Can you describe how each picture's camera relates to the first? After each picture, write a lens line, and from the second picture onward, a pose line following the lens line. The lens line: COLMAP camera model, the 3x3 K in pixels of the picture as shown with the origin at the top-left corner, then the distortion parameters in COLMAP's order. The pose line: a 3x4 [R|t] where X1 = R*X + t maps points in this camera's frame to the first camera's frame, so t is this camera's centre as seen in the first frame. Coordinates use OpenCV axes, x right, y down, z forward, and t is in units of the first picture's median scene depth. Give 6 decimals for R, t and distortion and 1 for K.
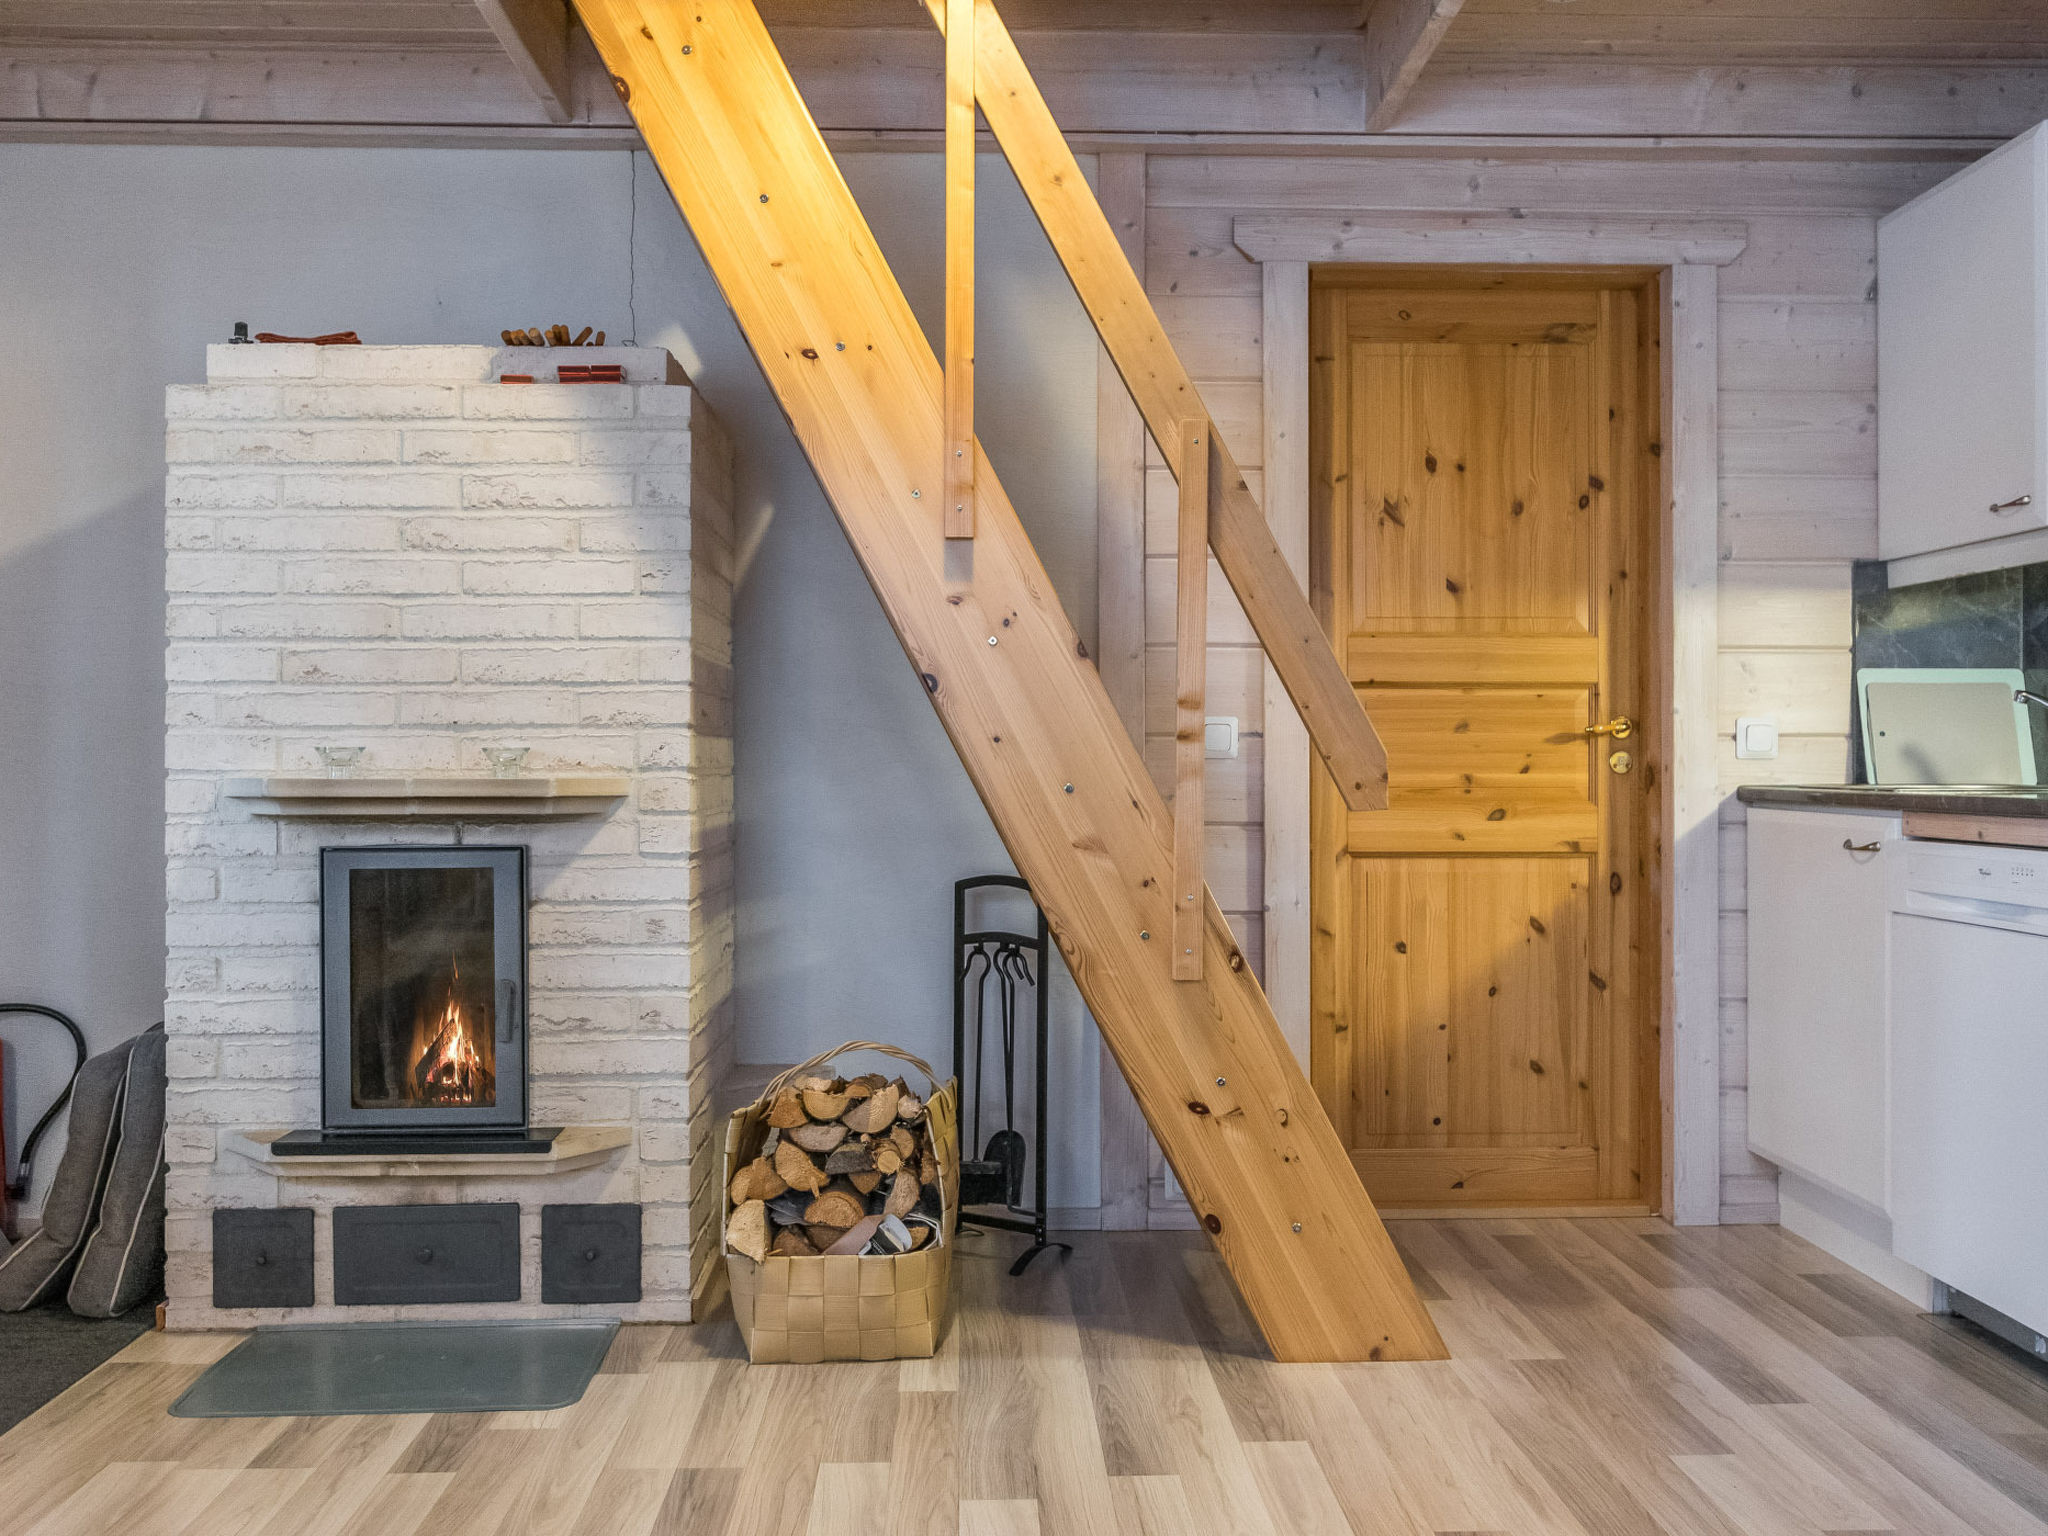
lens RADIAL K [[1795.4, 0, 1024.0], [0, 1795.4, 768.0], [0, 0, 1]] dist [-0.008763, 0.001550]
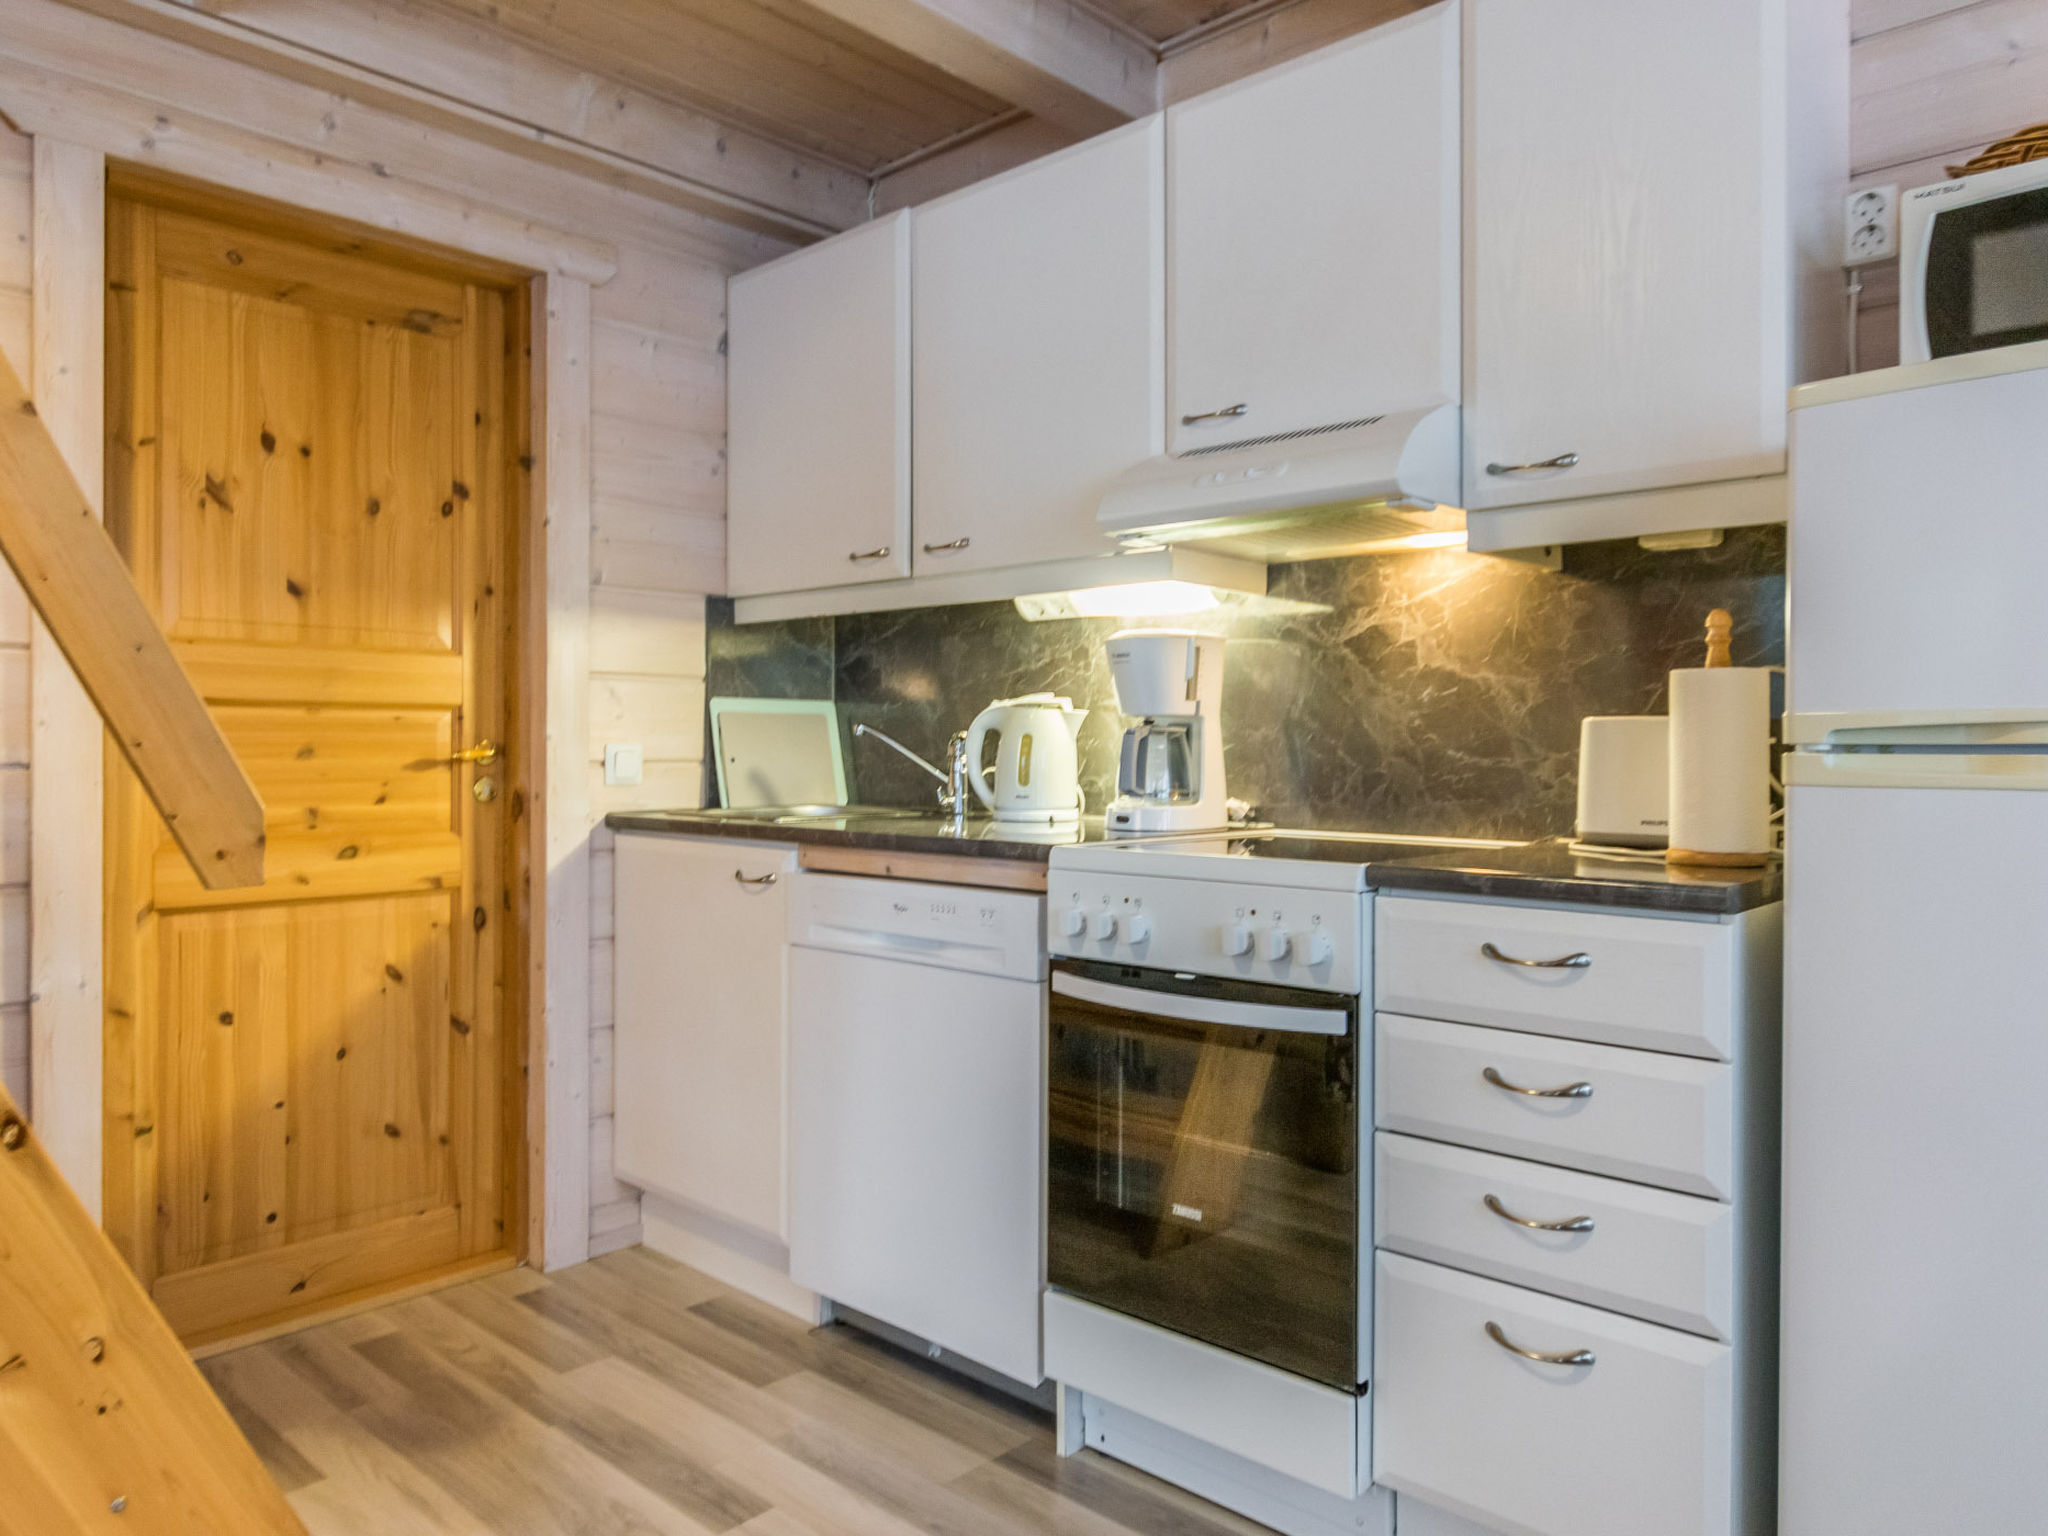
lens RADIAL K [[1399.0, 0, 1021.1], [0, 1399.0, 742.3], [0, 0, 1]] dist [0.007095, -0.006836]
pose [[0.709036, 0.004498, 0.705158, 0.013453], [0.000148, 0.999979, -0.006527, -0.023689], [-0.705173, 0.004732, 0.709020, 0.285086]]
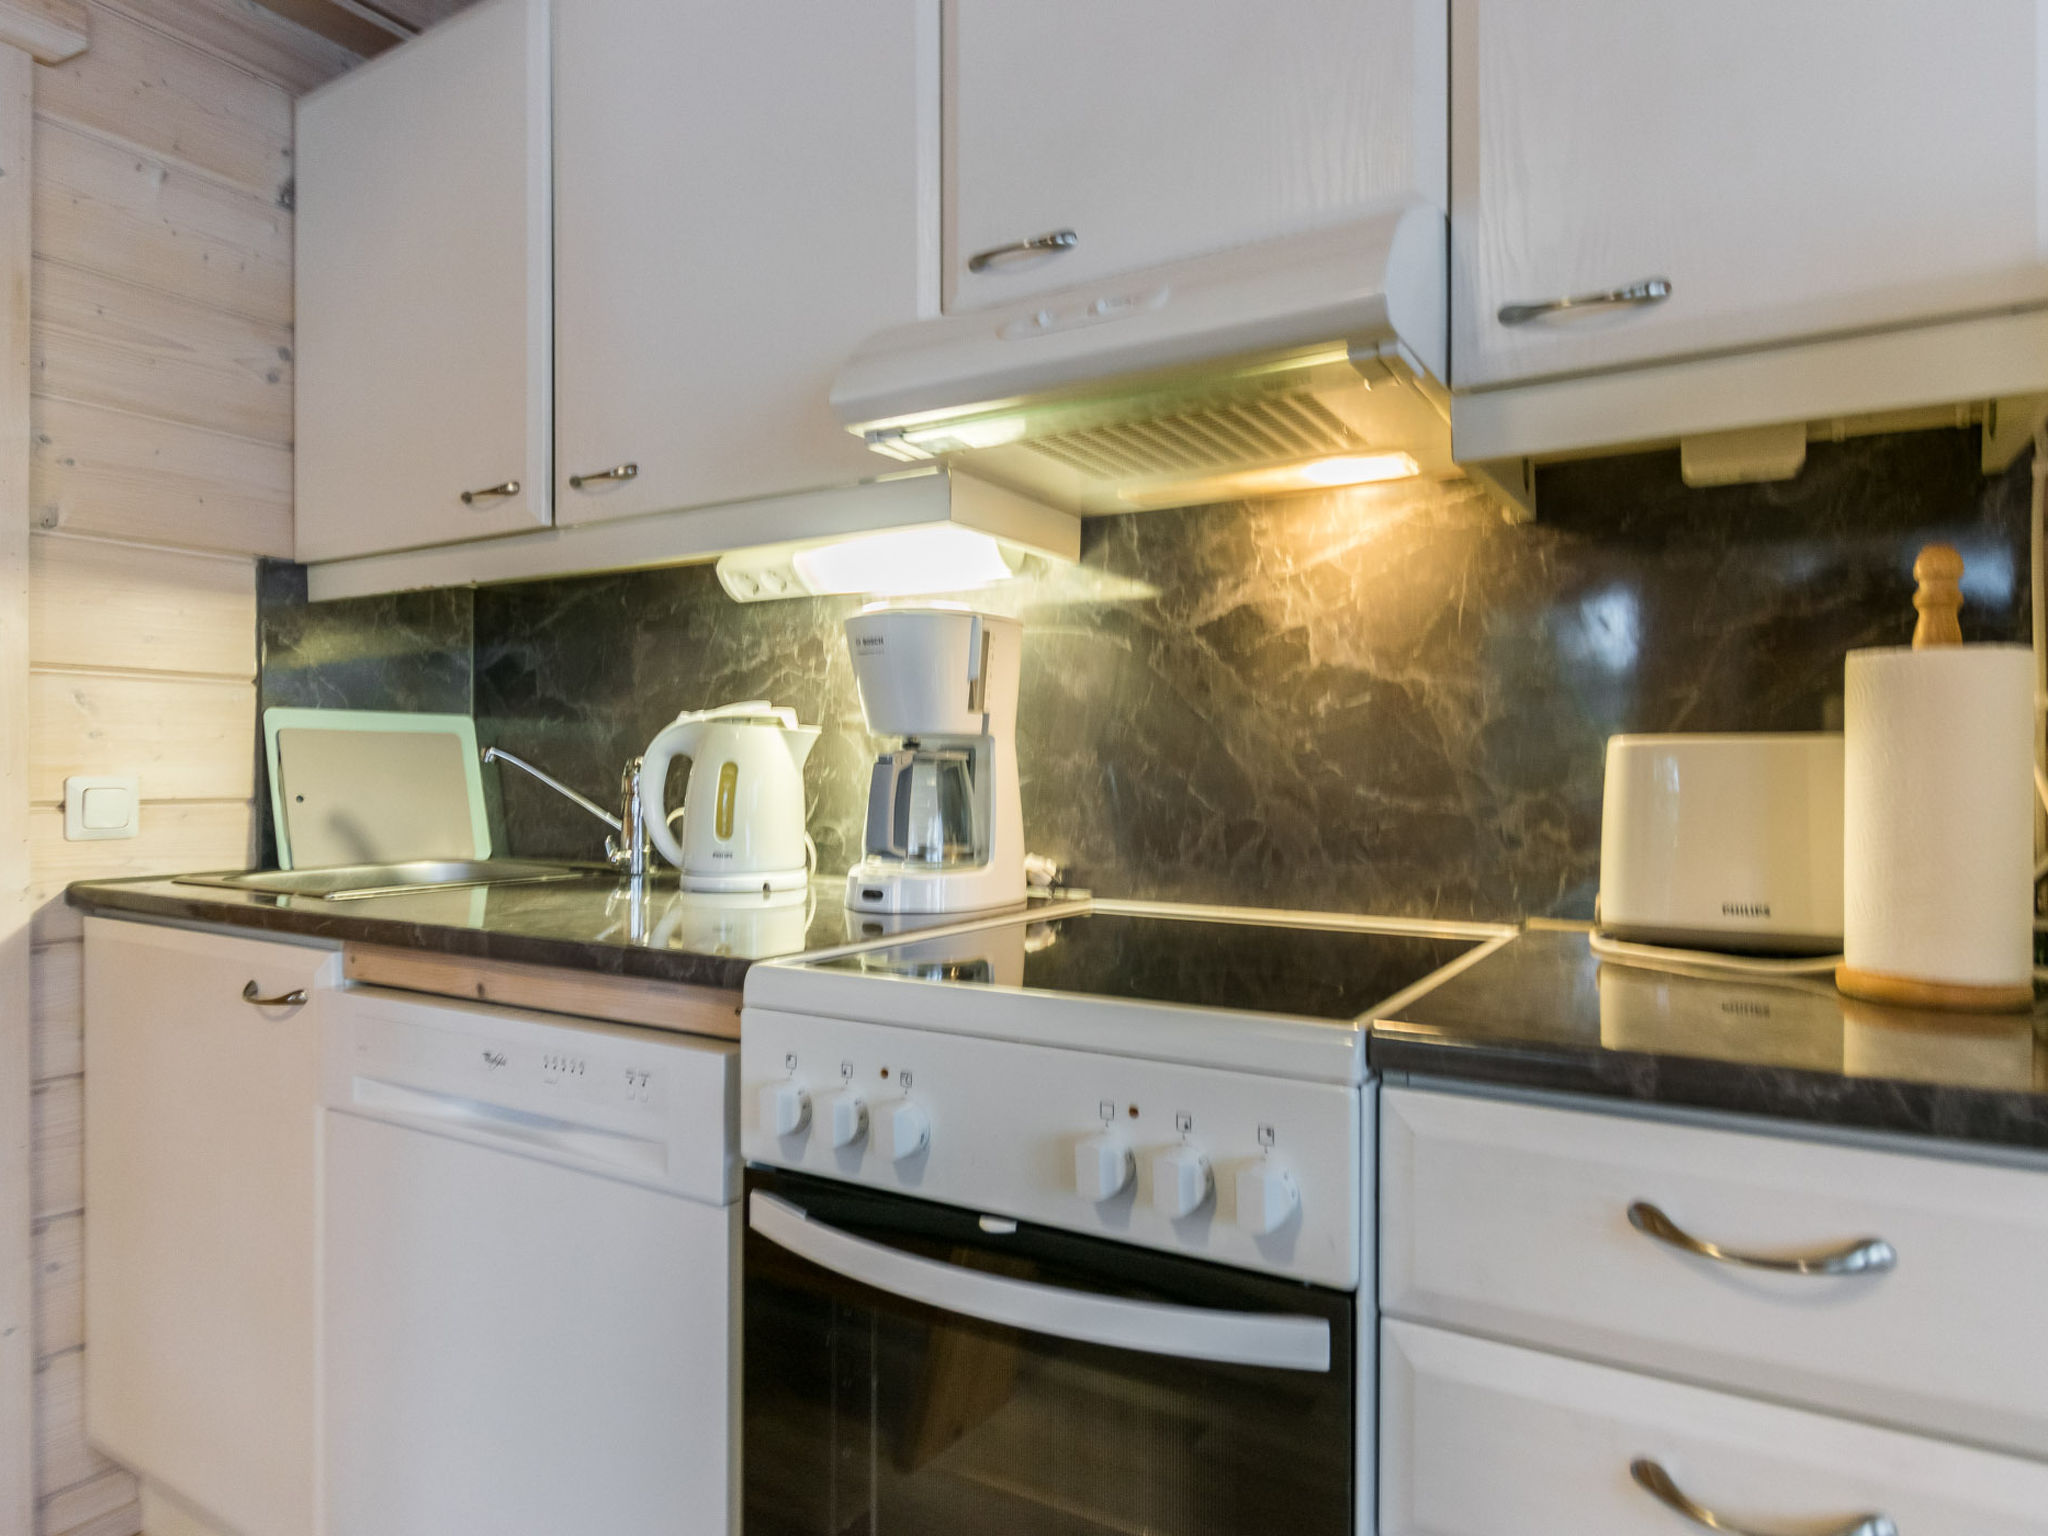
lens RADIAL K [[1273.6, 0, 1024.0], [0, 1273.6, 768.0], [0, 0, 1]] dist [-0.001181, -0.002451]
pose [[0.556366, 0.002778, 0.830933, 0.208338], [0.001279, 0.999990, -0.004200, -0.028434], [-0.830936, 0.003400, 0.556357, 0.458350]]
